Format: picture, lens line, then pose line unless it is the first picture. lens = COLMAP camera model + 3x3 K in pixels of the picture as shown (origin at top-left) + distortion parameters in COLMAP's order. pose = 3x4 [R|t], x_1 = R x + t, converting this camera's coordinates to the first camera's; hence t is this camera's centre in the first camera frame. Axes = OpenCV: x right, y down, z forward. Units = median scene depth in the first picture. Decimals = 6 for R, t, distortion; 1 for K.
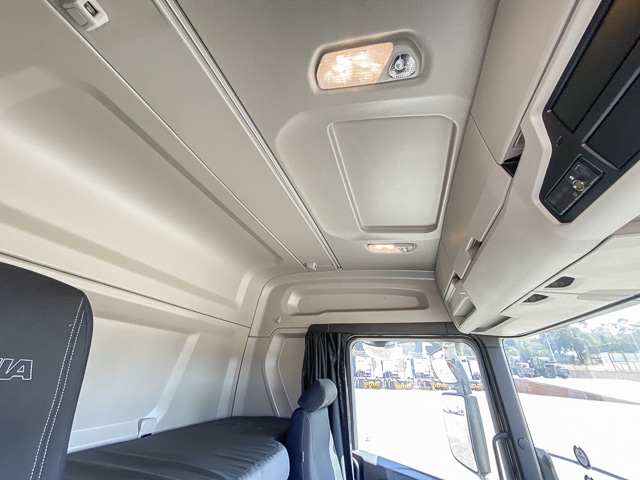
lens RADIAL K [[258.5, 0, 320.5], [0, 258.5, 240.0], [0, 0, 1]] dist [-0.000699, -0.001150]
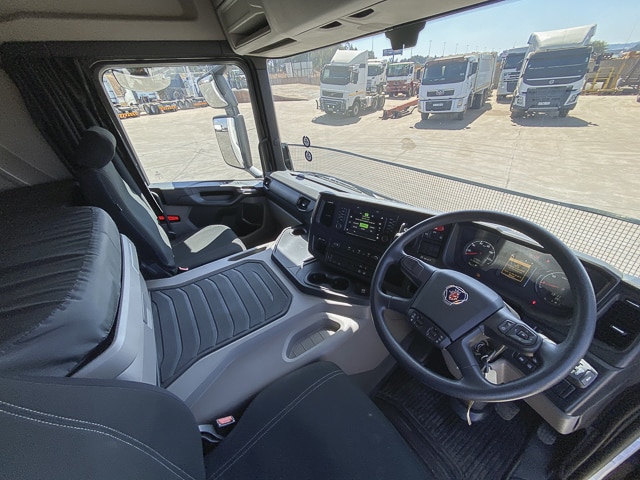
lens RADIAL K [[258.5, 0, 318.7], [0, 258.5, 240.0], [0, 0, 1]] dist [-0.000699, -0.001150]
pose [[0.638161, -0.467249, 0.611905, -0.169664], [-0.259189, 0.618006, 0.742219, -0.008023], [-0.724963, -0.632255, 0.273282, 0.071101]]
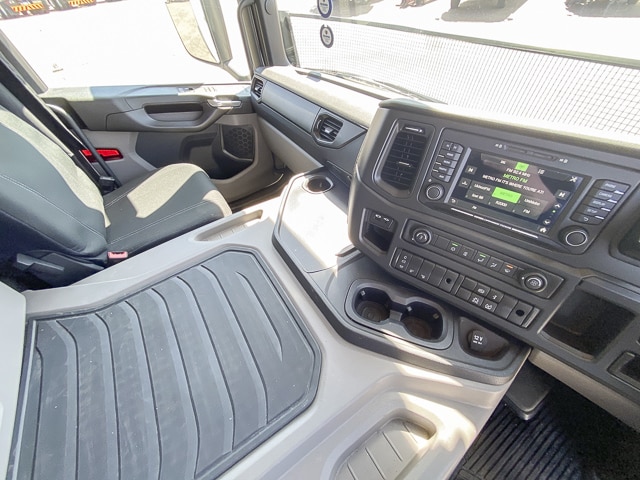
lens RADIAL K [[258.5, 0, 318.4], [0, 258.5, 242.2], [0, 0, 1]] dist [-0.000699, -0.001150]
pose [[0.637408, -0.624341, 0.451564, 0.054304], [-0.259403, 0.377960, 0.888738, 0.260609], [-0.725549, -0.683626, 0.078959, 0.270559]]
